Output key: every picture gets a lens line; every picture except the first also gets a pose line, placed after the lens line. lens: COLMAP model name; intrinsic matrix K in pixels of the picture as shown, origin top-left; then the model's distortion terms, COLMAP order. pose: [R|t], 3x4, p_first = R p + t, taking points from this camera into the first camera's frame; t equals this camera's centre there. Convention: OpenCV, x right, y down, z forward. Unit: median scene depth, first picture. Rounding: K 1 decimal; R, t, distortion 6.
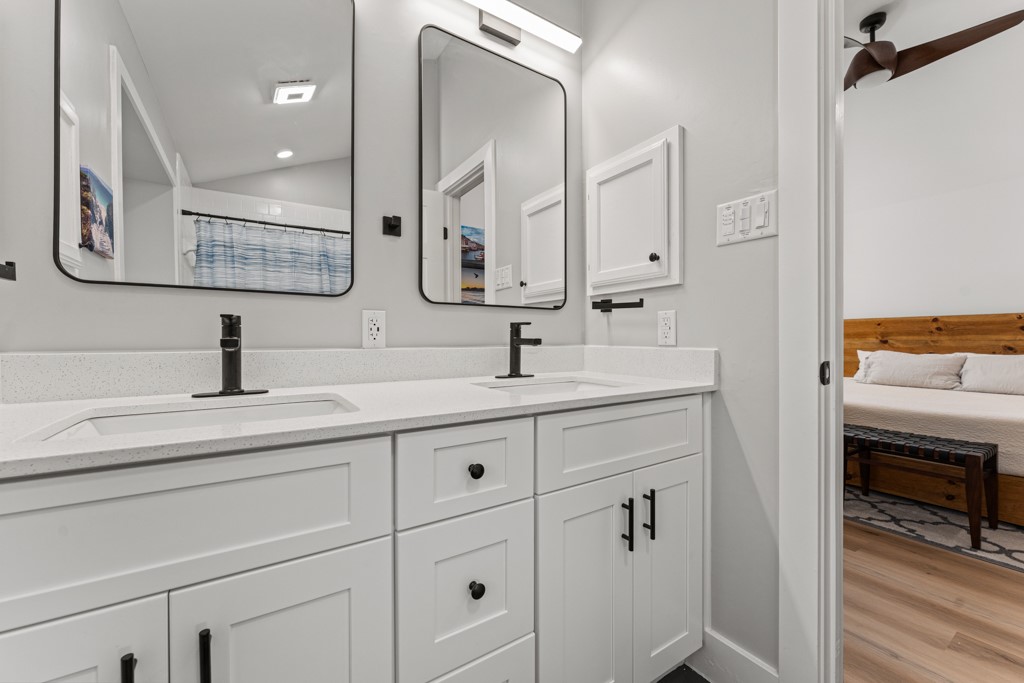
lens RADIAL K [[413.6, 0, 512.7], [0, 413.6, 338.0], [0, 0, 1]] dist [0.000995, 0.000107]
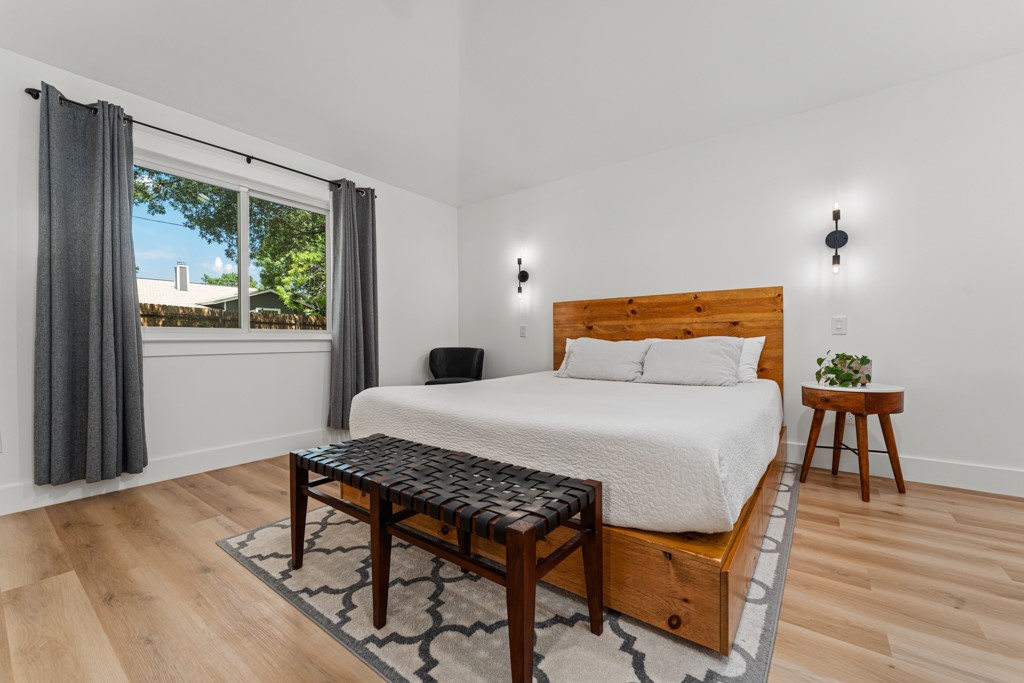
lens RADIAL K [[413.6, 0, 512.3], [0, 413.6, 342.5], [0, 0, 1]] dist [0.000995, 0.000107]
pose [[0.938063, -0.002353, 0.346456, 0.493564], [0.000257, 0.999981, 0.006096, 0.037487], [-0.346464, -0.005629, 0.938046, 0.275359]]
